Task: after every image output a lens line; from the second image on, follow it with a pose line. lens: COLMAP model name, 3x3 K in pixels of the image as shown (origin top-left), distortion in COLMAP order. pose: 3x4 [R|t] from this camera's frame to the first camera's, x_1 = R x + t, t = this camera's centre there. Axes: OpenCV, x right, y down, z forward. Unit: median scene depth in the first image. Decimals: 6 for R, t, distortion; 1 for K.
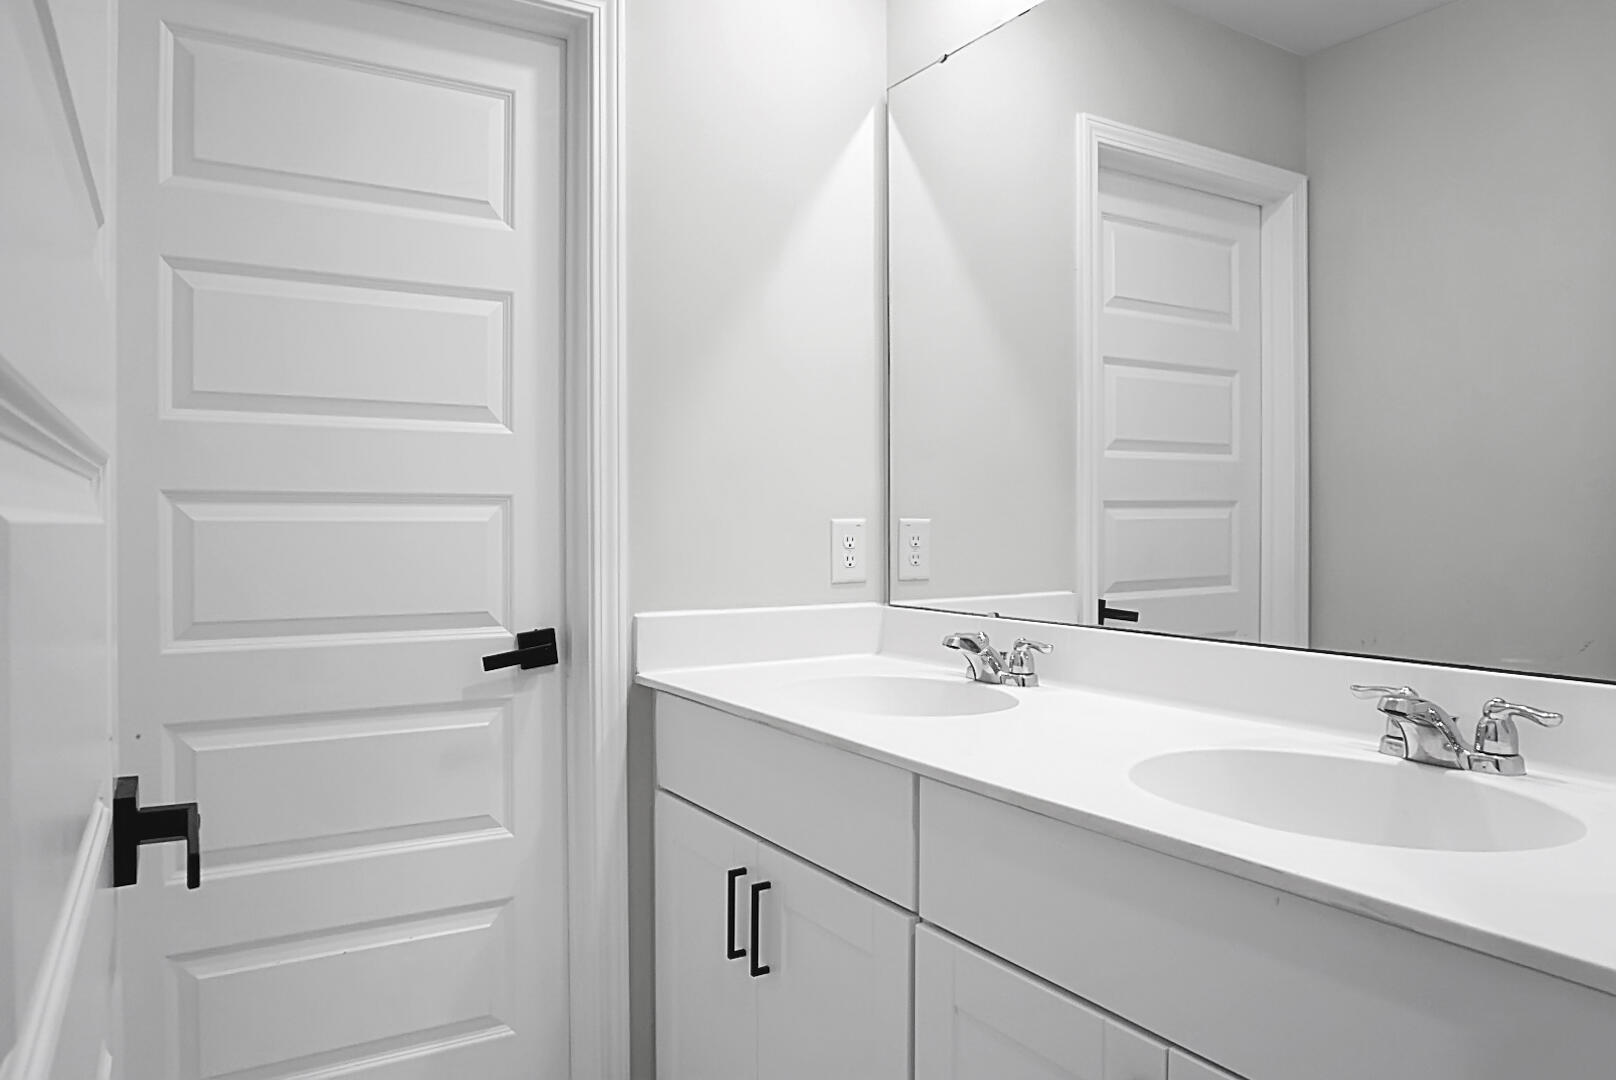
lens RADIAL K [[1120.5, 0, 808.0], [0, 1120.5, 540.0], [0, 0, 1]] dist [-0.002877, -0.000740]
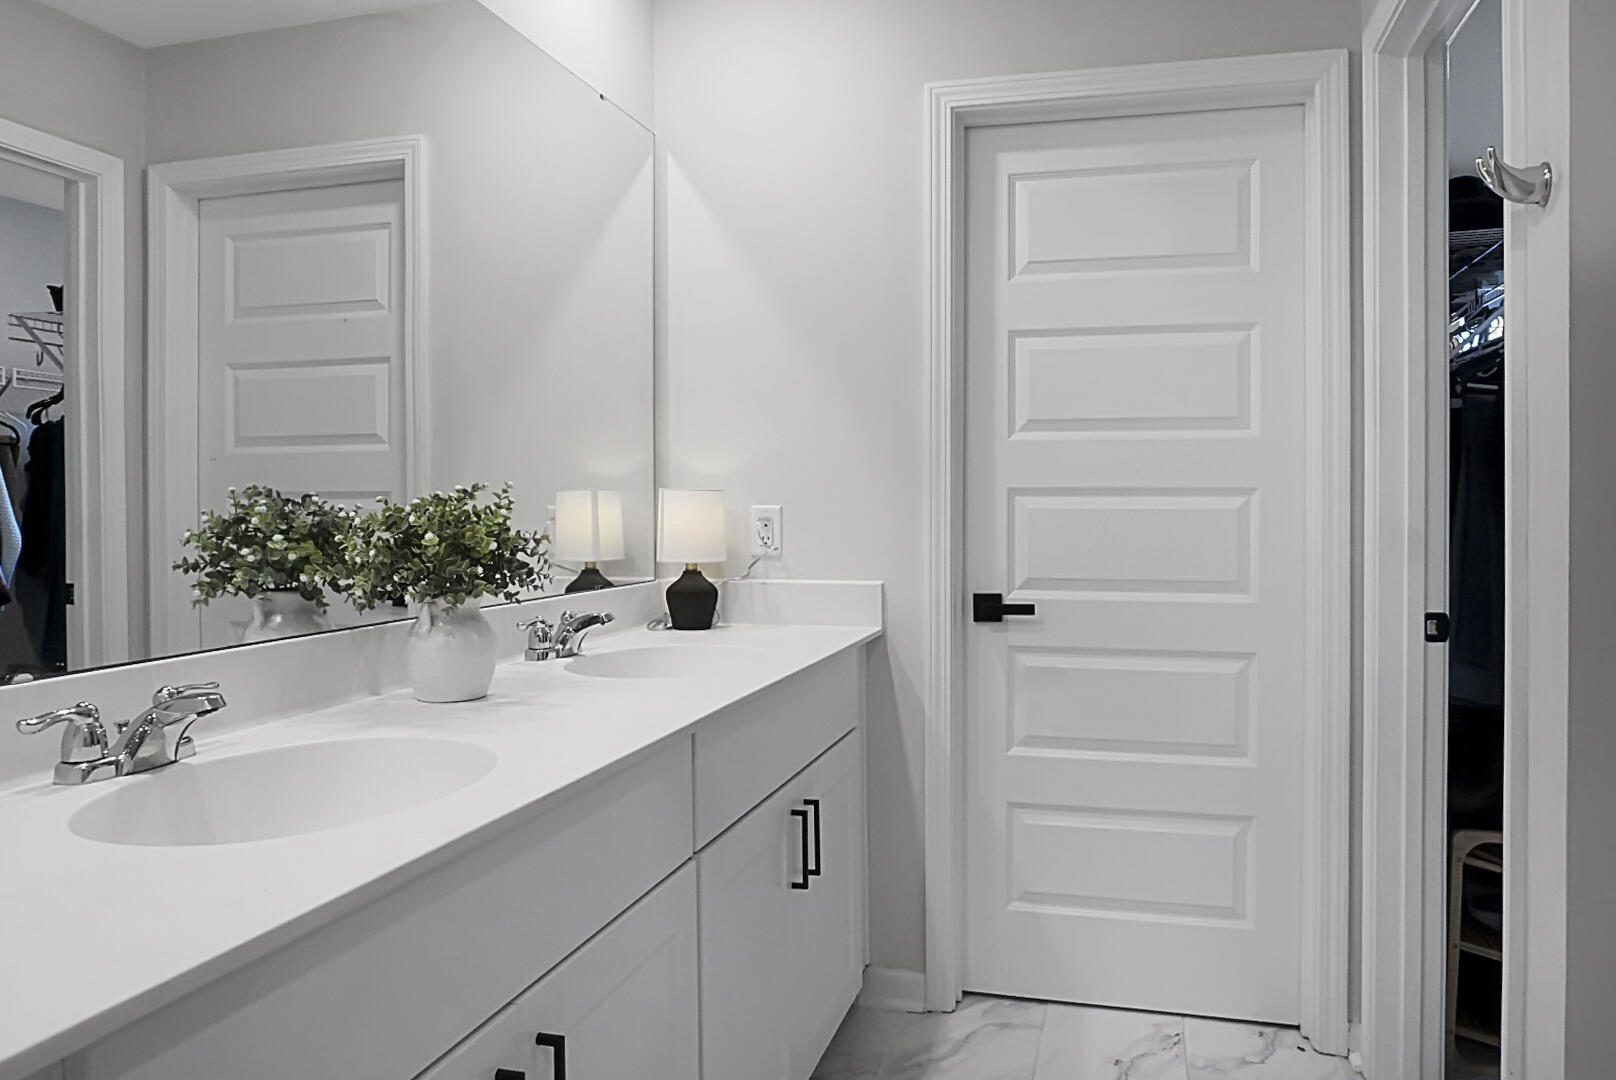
lens RADIAL K [[1120.5, 0, 808.0], [0, 1120.5, 540.0], [0, 0, 1]] dist [-0.002877, -0.000740]
pose [[0.671270, 0.050278, -0.739506, 0.890601], [-0.010320, 0.998234, 0.058500, -0.047573], [0.741141, -0.031638, 0.670603, 0.271173]]
